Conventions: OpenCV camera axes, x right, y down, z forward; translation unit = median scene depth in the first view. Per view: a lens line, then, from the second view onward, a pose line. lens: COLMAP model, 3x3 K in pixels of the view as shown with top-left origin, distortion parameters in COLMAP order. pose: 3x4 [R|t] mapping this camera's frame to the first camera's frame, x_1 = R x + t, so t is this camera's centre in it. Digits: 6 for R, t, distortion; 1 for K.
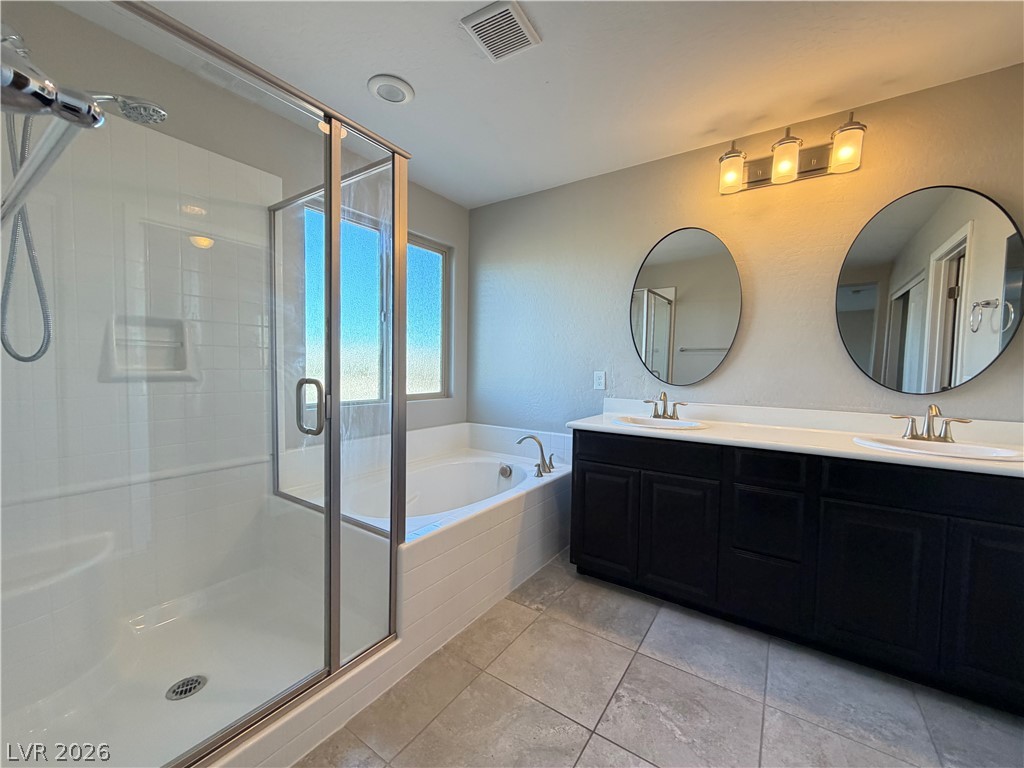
lens RADIAL K [[407.8, 0, 510.2], [0, 407.8, 384.6], [0, 0, 1]] dist [-0.000824, 0.000259]
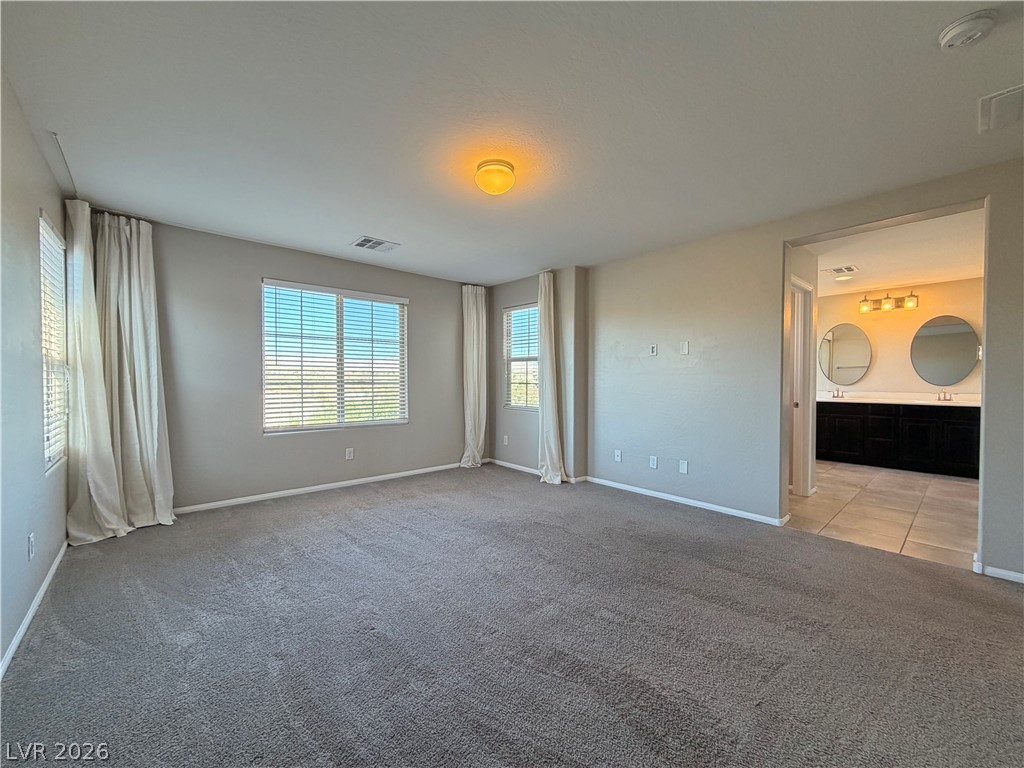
lens RADIAL K [[407.8, 0, 510.4], [0, 407.8, 388.2], [0, 0, 1]] dist [-0.000824, 0.000259]
pose [[0.969427, -0.013286, -0.245021, -1.153668], [0.006525, 0.999576, -0.028387, 0.094251], [0.245294, 0.025920, 0.969102, -2.325732]]
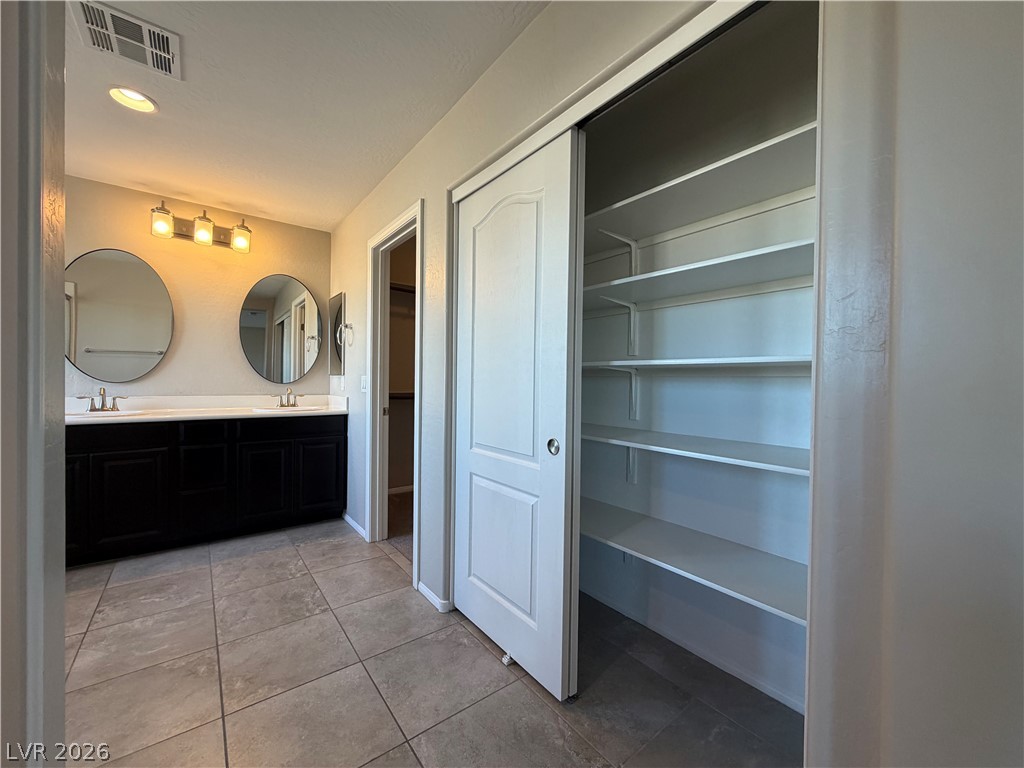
lens RADIAL K [[407.8, 0, 513.2], [0, 407.8, 386.5], [0, 0, 1]] dist [-0.000824, 0.000259]
pose [[0.303064, -0.026708, 0.952596, -0.422078], [0.034018, 0.999273, 0.017194, 0.037757], [-0.952363, 0.027194, 0.303752, -0.524150]]
